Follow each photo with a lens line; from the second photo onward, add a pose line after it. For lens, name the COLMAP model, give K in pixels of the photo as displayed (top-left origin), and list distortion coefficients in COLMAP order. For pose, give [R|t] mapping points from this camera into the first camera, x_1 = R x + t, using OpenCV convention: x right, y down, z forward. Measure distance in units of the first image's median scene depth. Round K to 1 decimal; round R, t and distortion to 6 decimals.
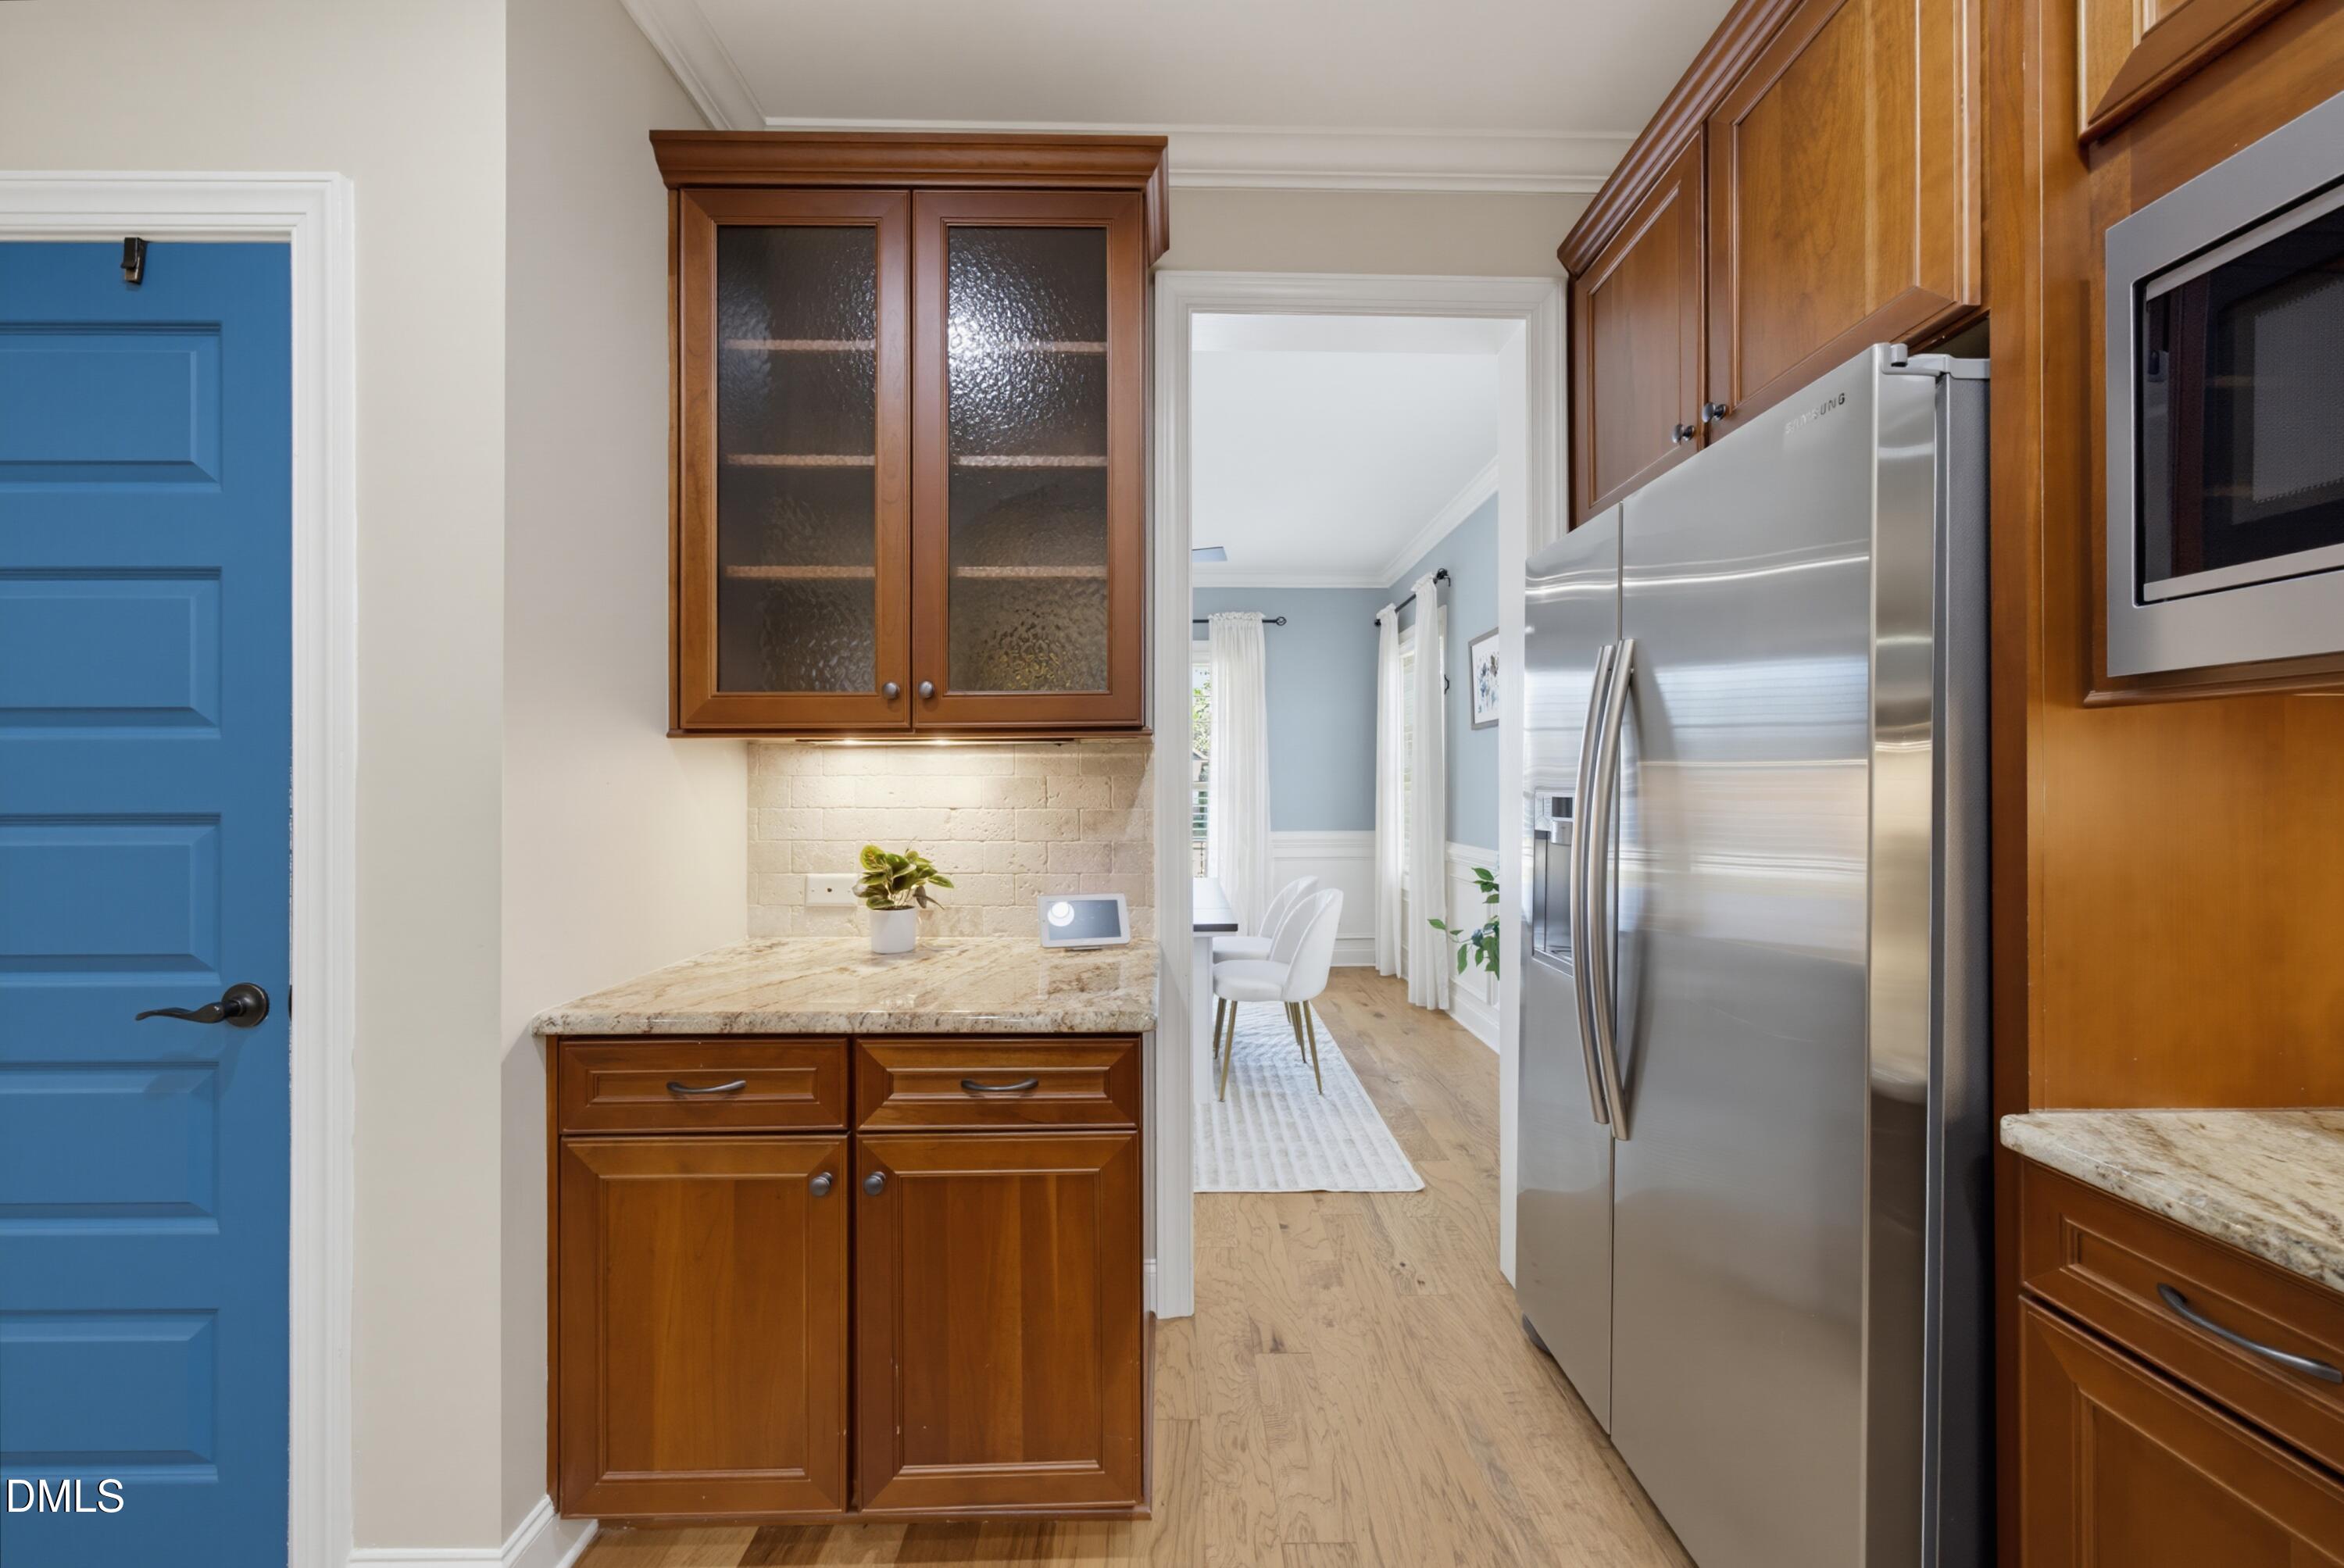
lens RADIAL K [[783.6, 0, 1180.5], [0, 783.6, 775.1], [0, 0, 1]] dist [0.001789, 0.000084]
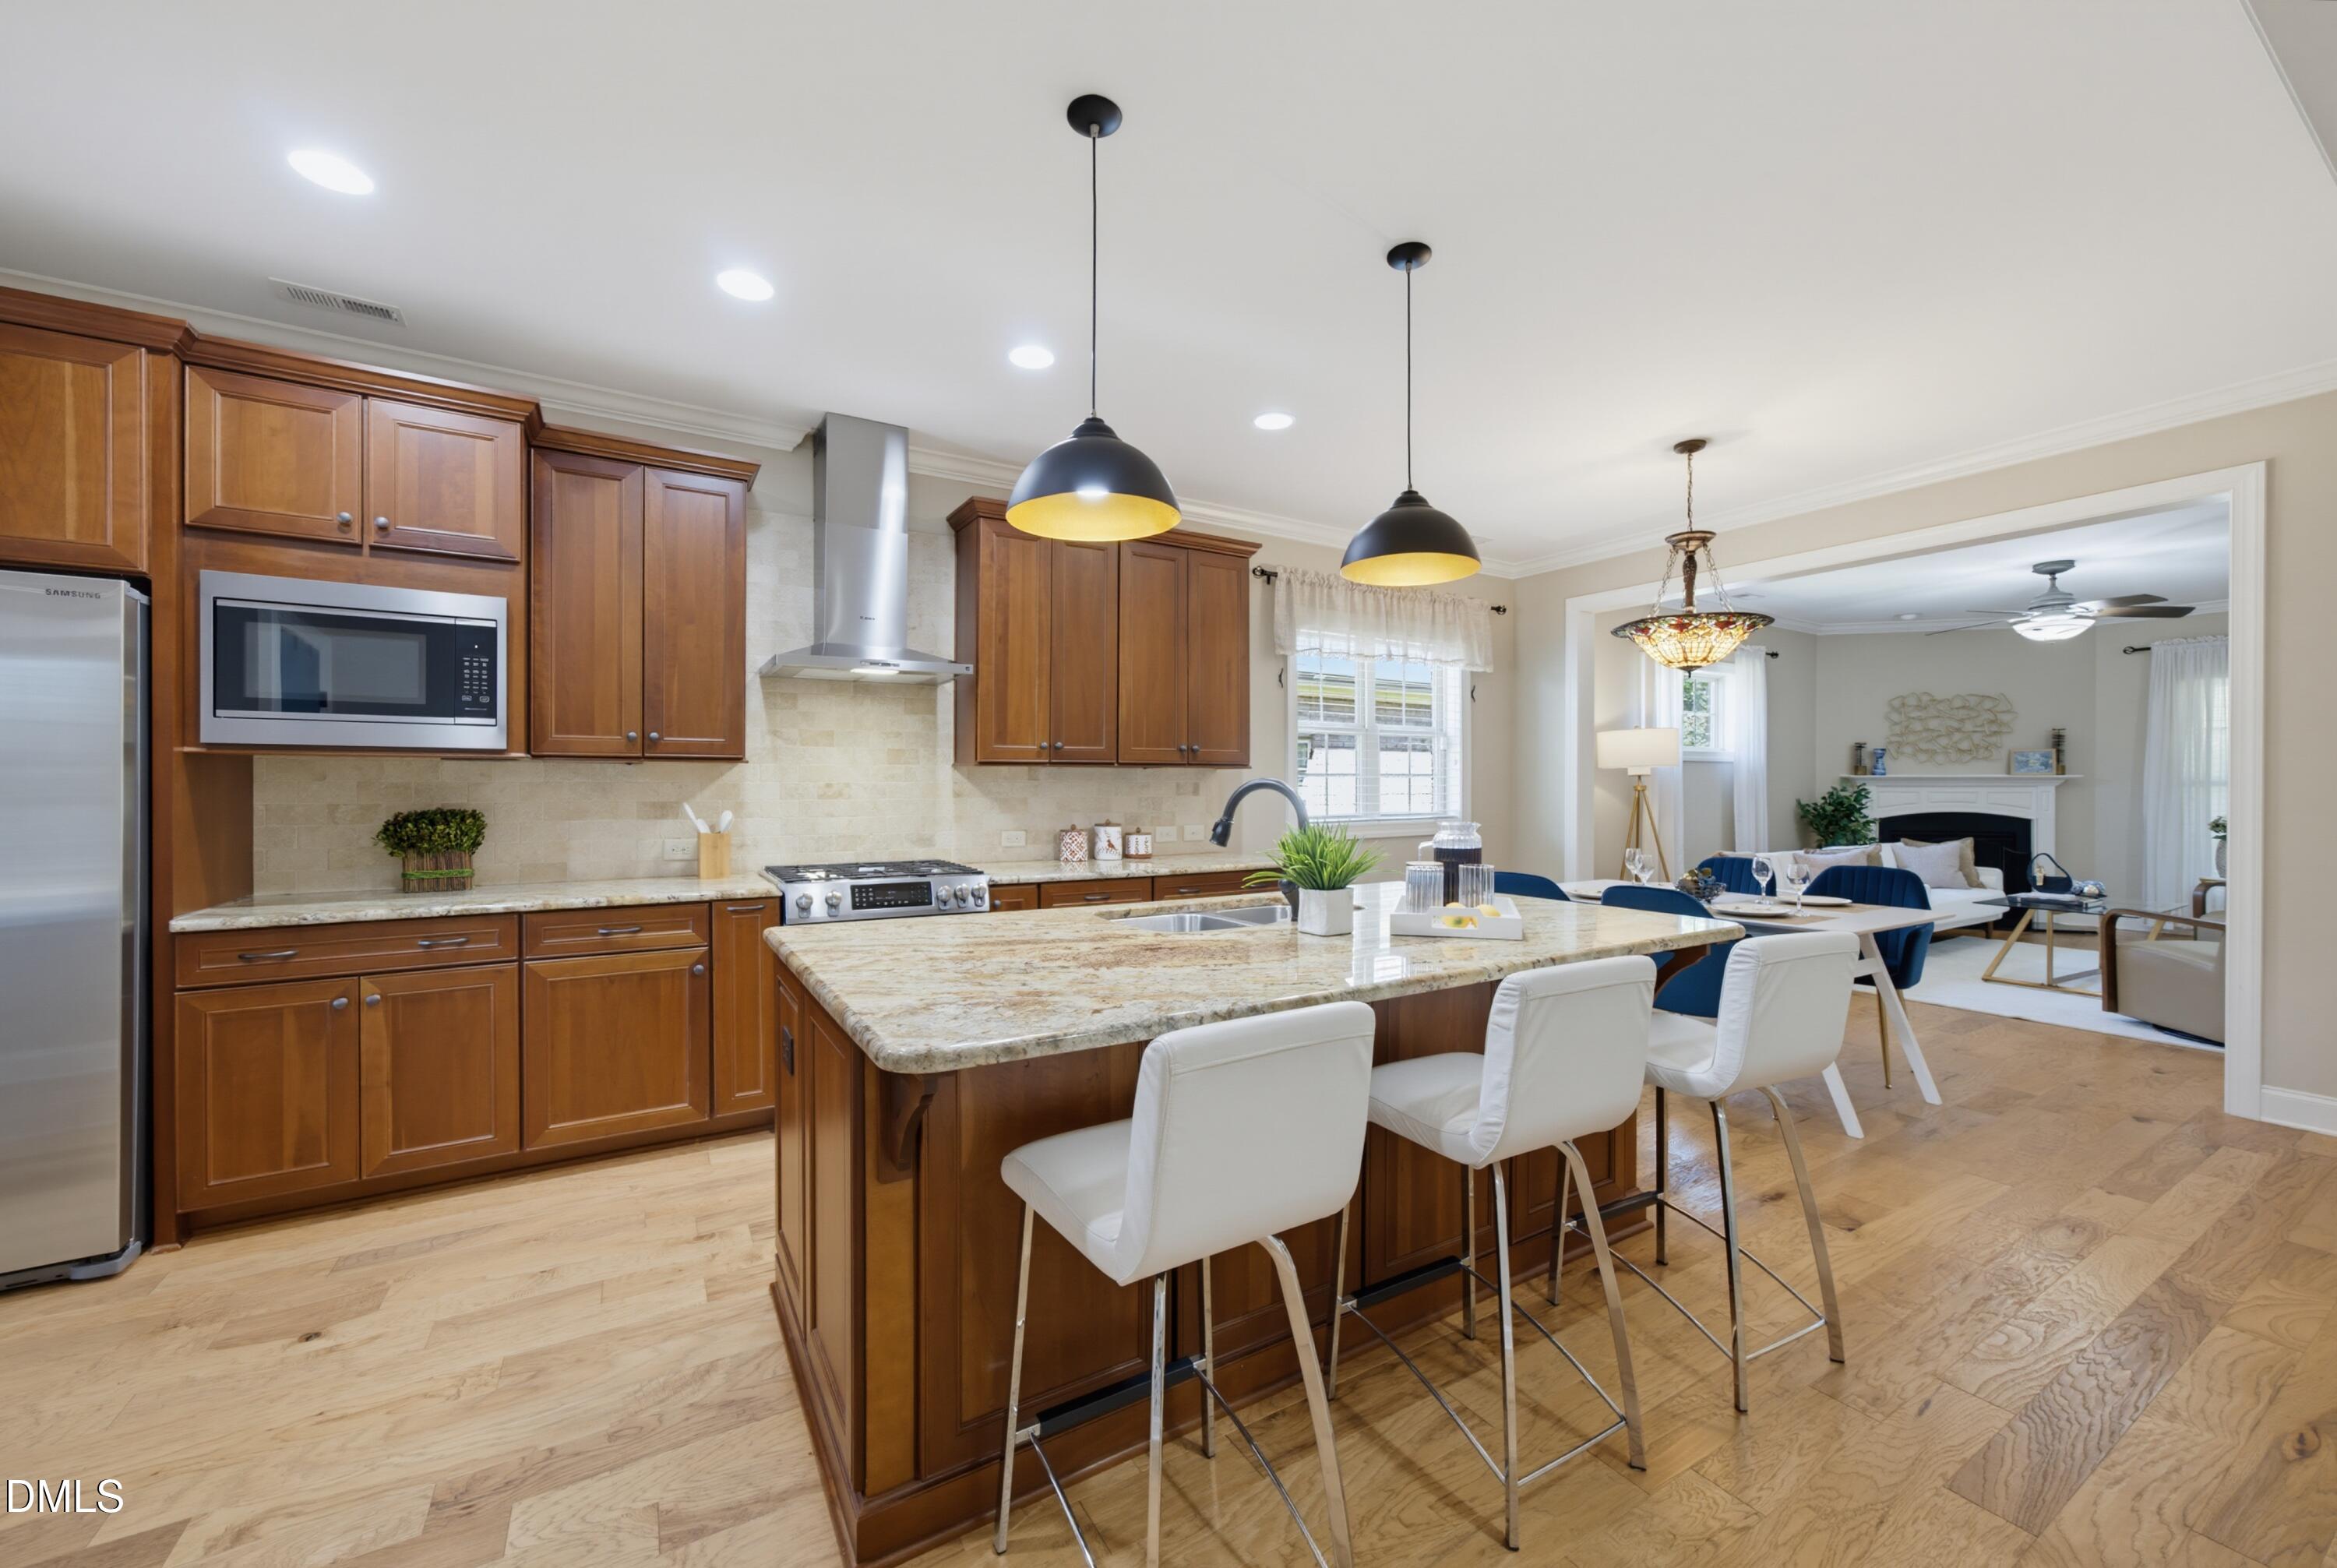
lens RADIAL K [[919.1, 0, 1160.4], [0, 919.1, 783.4], [0, 0, 1]] dist [-0.002067, 0.000027]
pose [[-0.509646, 0.004358, 0.860373, -1.768412], [-0.015382, 0.999781, -0.014176, -0.003006], [-0.860247, -0.020458, -0.509468, -0.105563]]
